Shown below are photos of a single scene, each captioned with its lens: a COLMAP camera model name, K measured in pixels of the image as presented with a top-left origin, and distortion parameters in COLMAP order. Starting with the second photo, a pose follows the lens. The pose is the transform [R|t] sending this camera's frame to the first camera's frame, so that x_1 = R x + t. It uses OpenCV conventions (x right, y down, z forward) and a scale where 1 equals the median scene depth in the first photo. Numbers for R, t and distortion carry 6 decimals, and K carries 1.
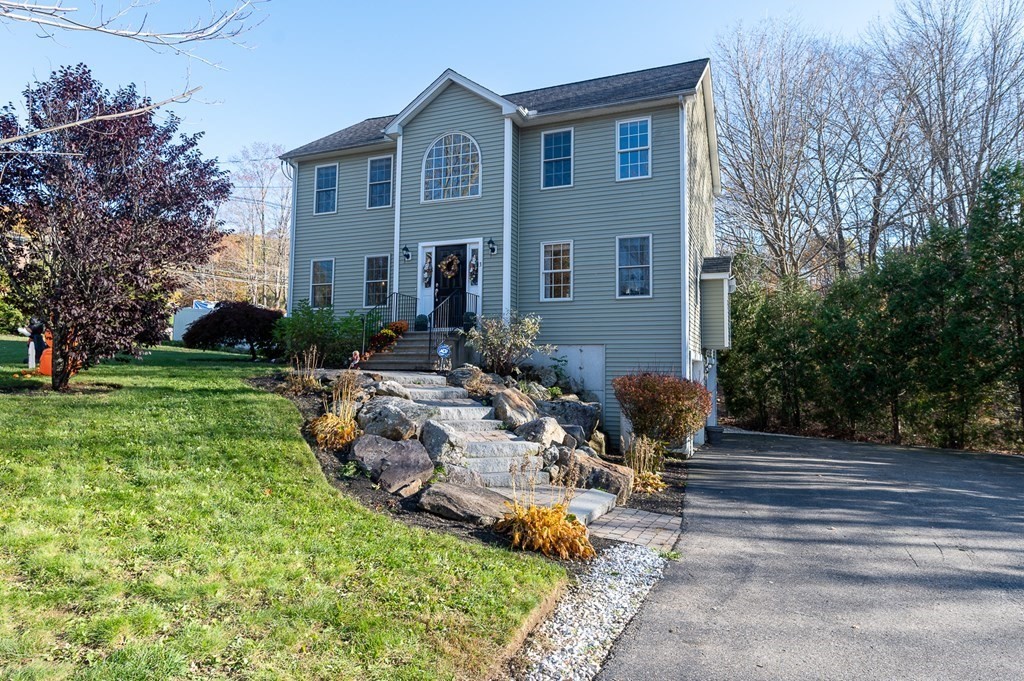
lens RADIAL K [[581.2, 0, 565.1], [0, 581.2, 326.1], [0, 0, 1]] dist [0.003414, -0.003310]
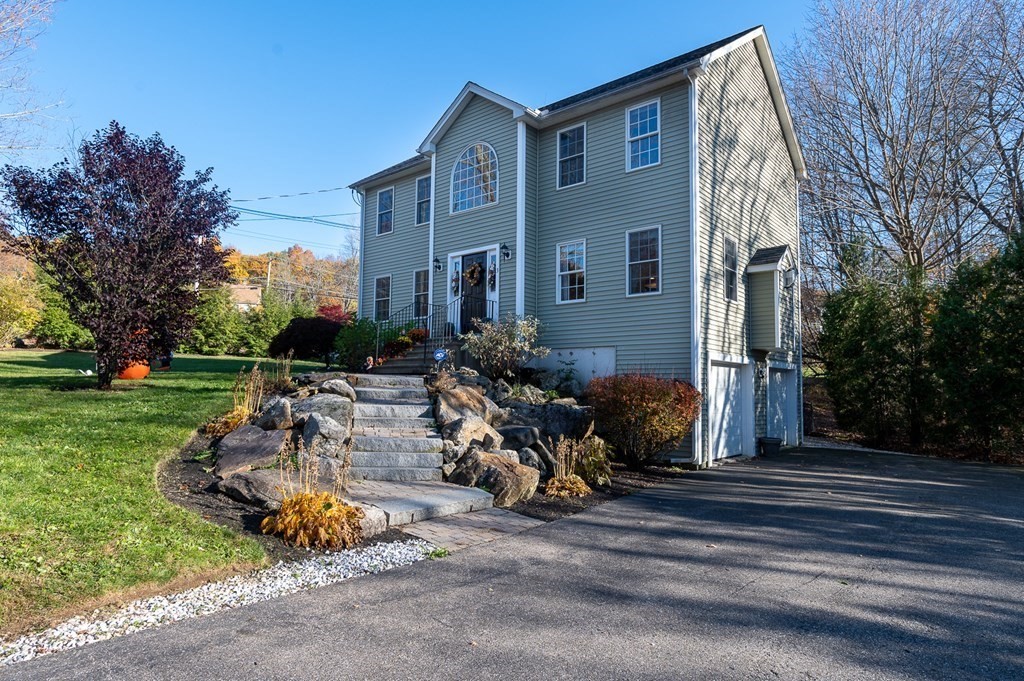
lens RADIAL K [[581.2, 0, 556.6], [0, 581.2, 342.7], [0, 0, 1]] dist [0.003414, -0.003310]
pose [[0.956195, -0.026802, -0.291502, 0.248292], [0.027050, 0.999629, -0.003181, 0.026041], [0.291480, -0.004844, 0.956565, 0.067230]]
